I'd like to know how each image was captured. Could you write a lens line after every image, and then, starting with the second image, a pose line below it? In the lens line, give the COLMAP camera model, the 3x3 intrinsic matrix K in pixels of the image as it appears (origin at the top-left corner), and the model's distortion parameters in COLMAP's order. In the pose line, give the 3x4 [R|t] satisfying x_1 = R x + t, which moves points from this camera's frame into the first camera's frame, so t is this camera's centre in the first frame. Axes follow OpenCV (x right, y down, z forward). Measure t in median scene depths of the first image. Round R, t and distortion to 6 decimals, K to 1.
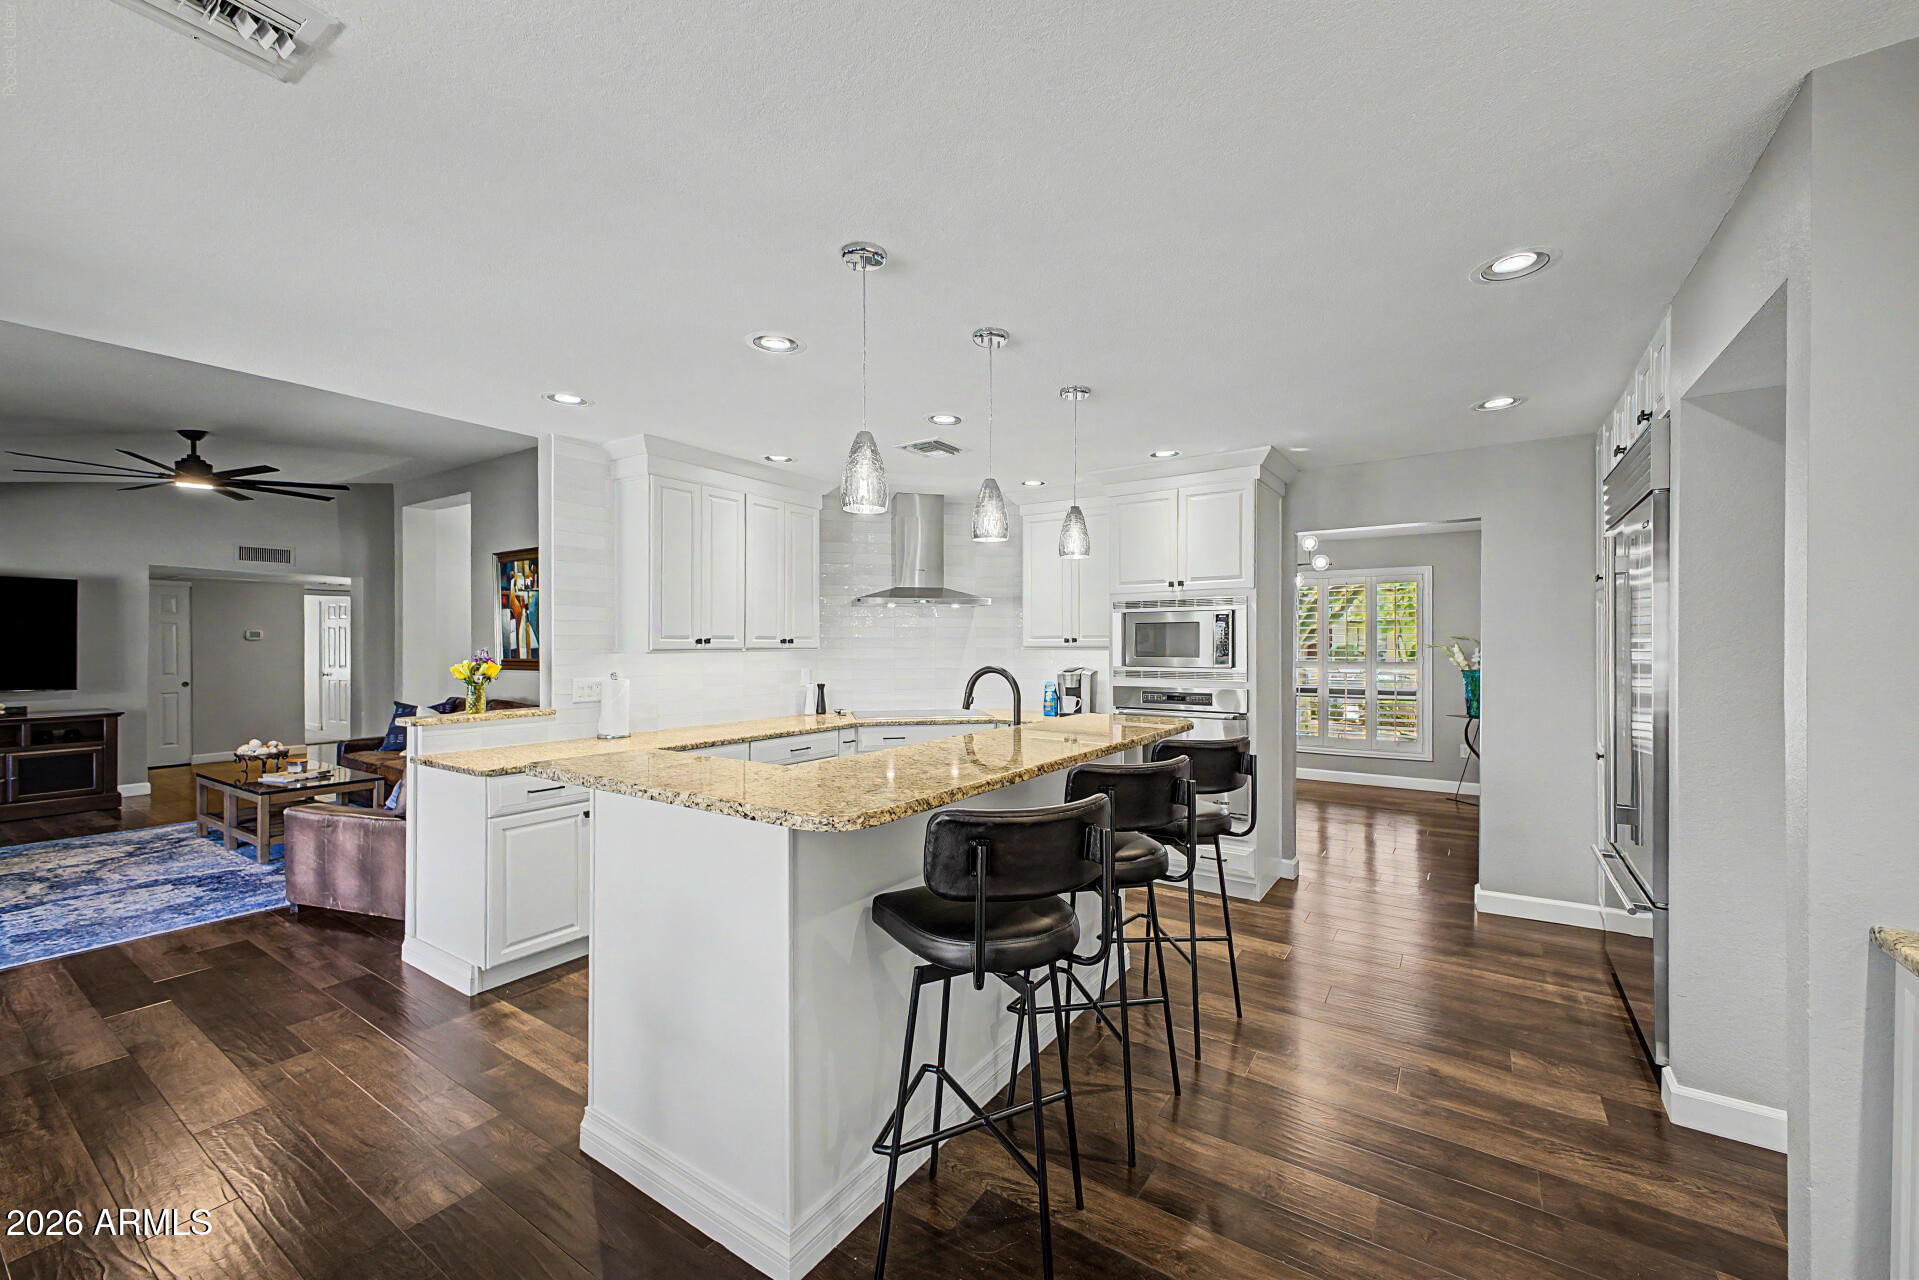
lens RADIAL K [[755.3, 0, 964.6], [0, 755.3, 639.3], [0, 0, 1]] dist [0.001520, 0.000008]
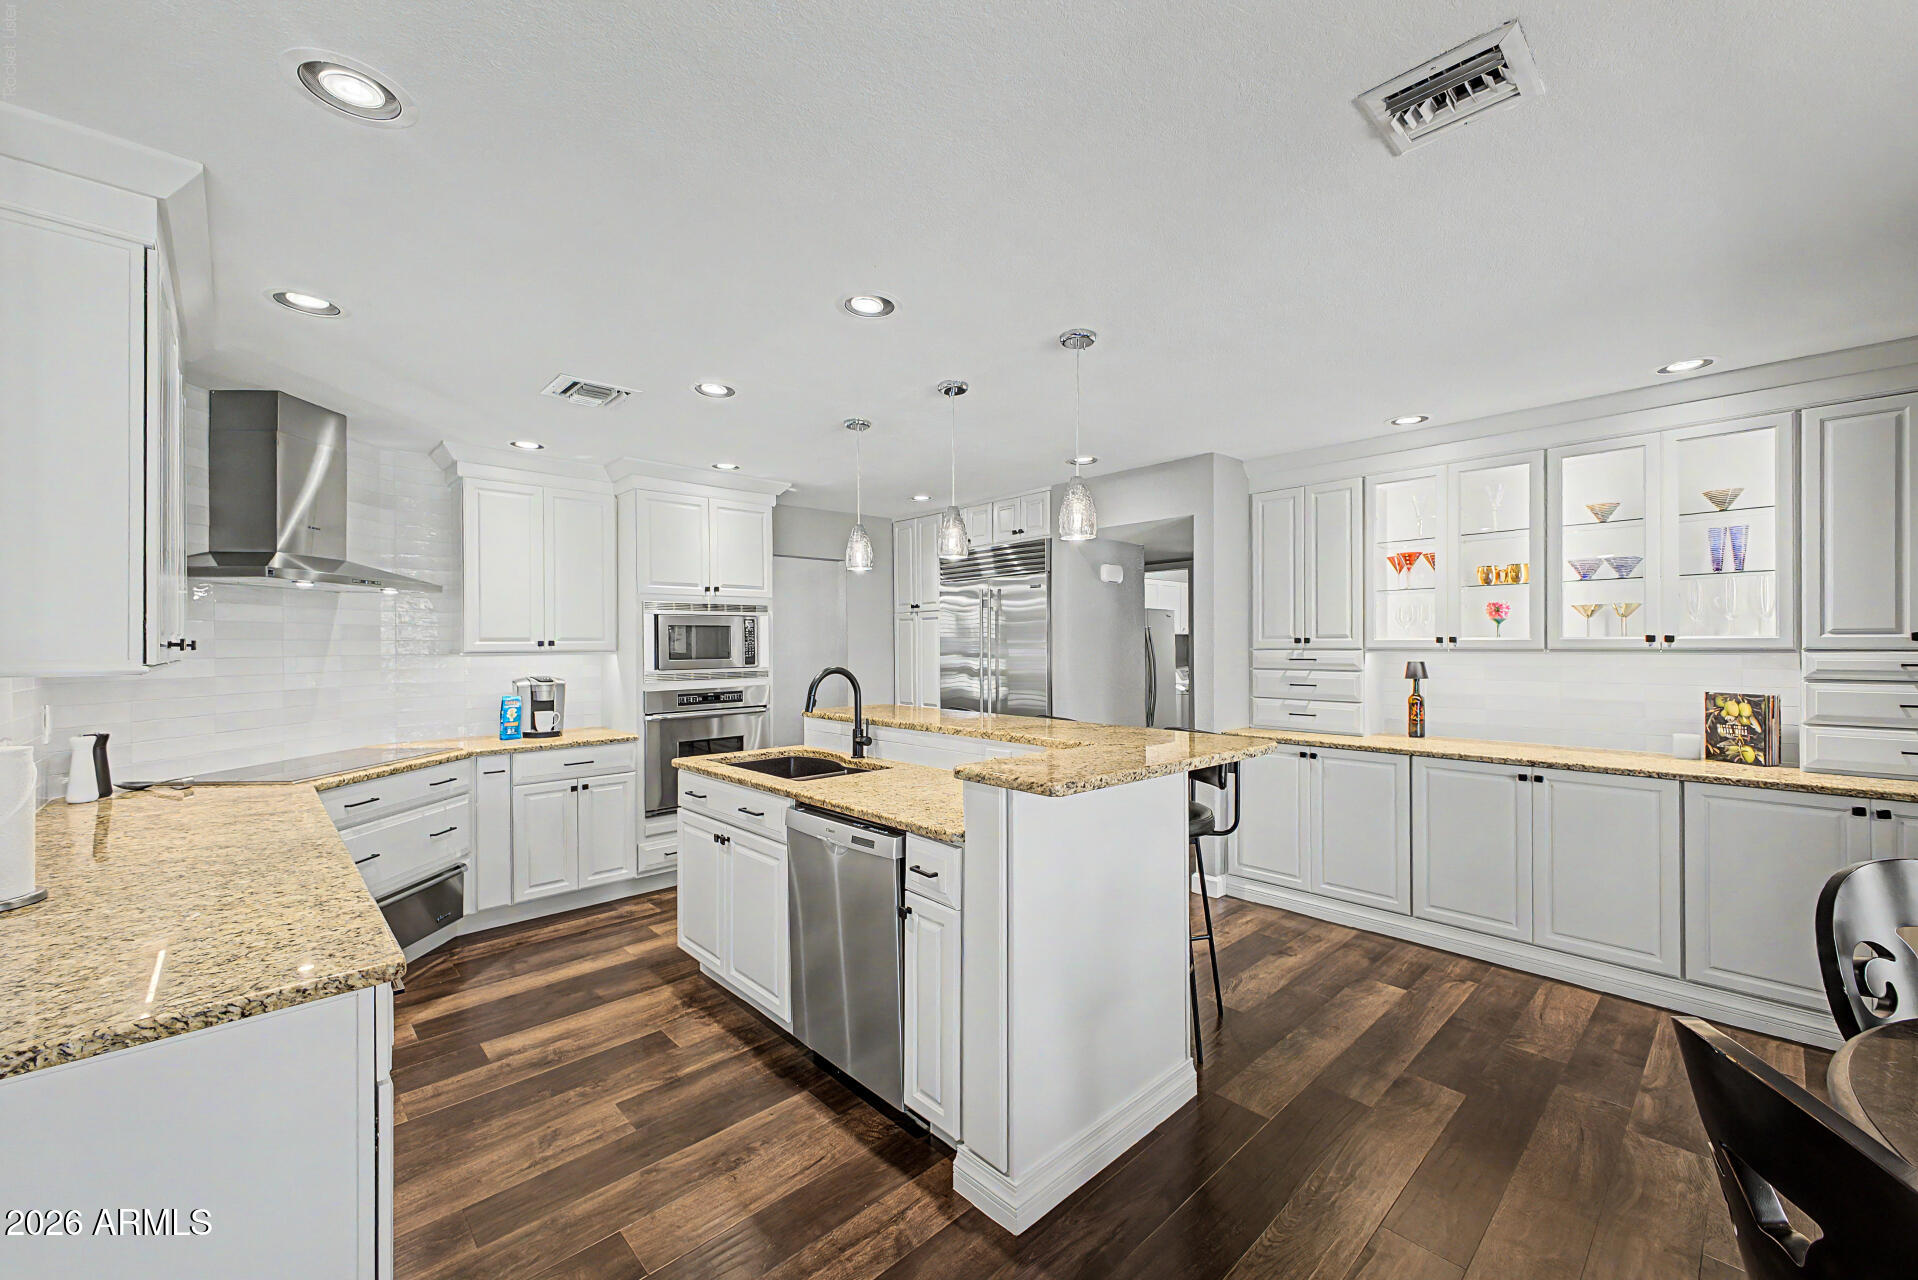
lens RADIAL K [[754.9, 0, 965.6], [0, 754.9, 642.5], [0, 0, 1]] dist [0.001520, 0.000008]
pose [[0.208104, 0.000664, 0.978106, -0.669669], [0.002837, 0.999995, -0.001283, 0.003157], [-0.978103, 0.003042, 0.208101, 0.438597]]
